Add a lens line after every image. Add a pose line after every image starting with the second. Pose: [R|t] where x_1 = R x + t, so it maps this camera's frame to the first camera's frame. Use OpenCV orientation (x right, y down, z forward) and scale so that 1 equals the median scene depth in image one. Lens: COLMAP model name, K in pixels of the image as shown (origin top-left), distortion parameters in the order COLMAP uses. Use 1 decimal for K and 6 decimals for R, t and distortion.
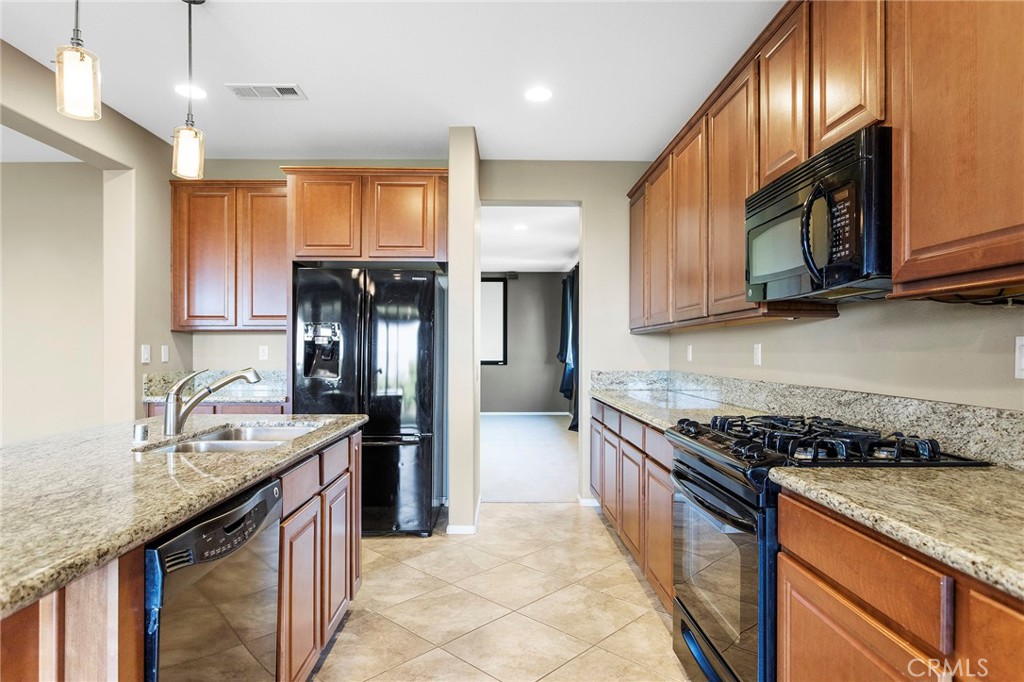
lens RADIAL K [[587.0, 0, 509.8], [0, 587.0, 347.7], [0, 0, 1]] dist [0.001320, 0.000515]
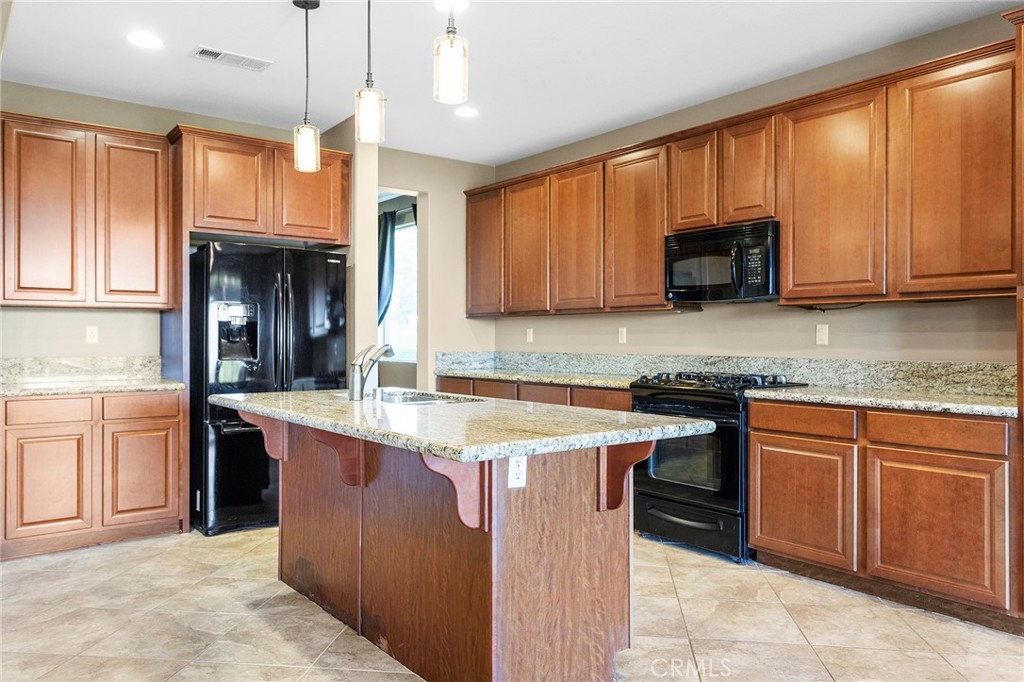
lens RADIAL K [[756.4, 0, 513.0], [0, 756.4, 338.5], [0, 0, 1]] dist [0.001190, 0.003101]
pose [[0.798843, -0.001271, 0.601538, -1.237851], [-0.002718, 0.999980, 0.005723, 0.013515], [-0.601533, -0.006207, 0.798824, -0.404318]]
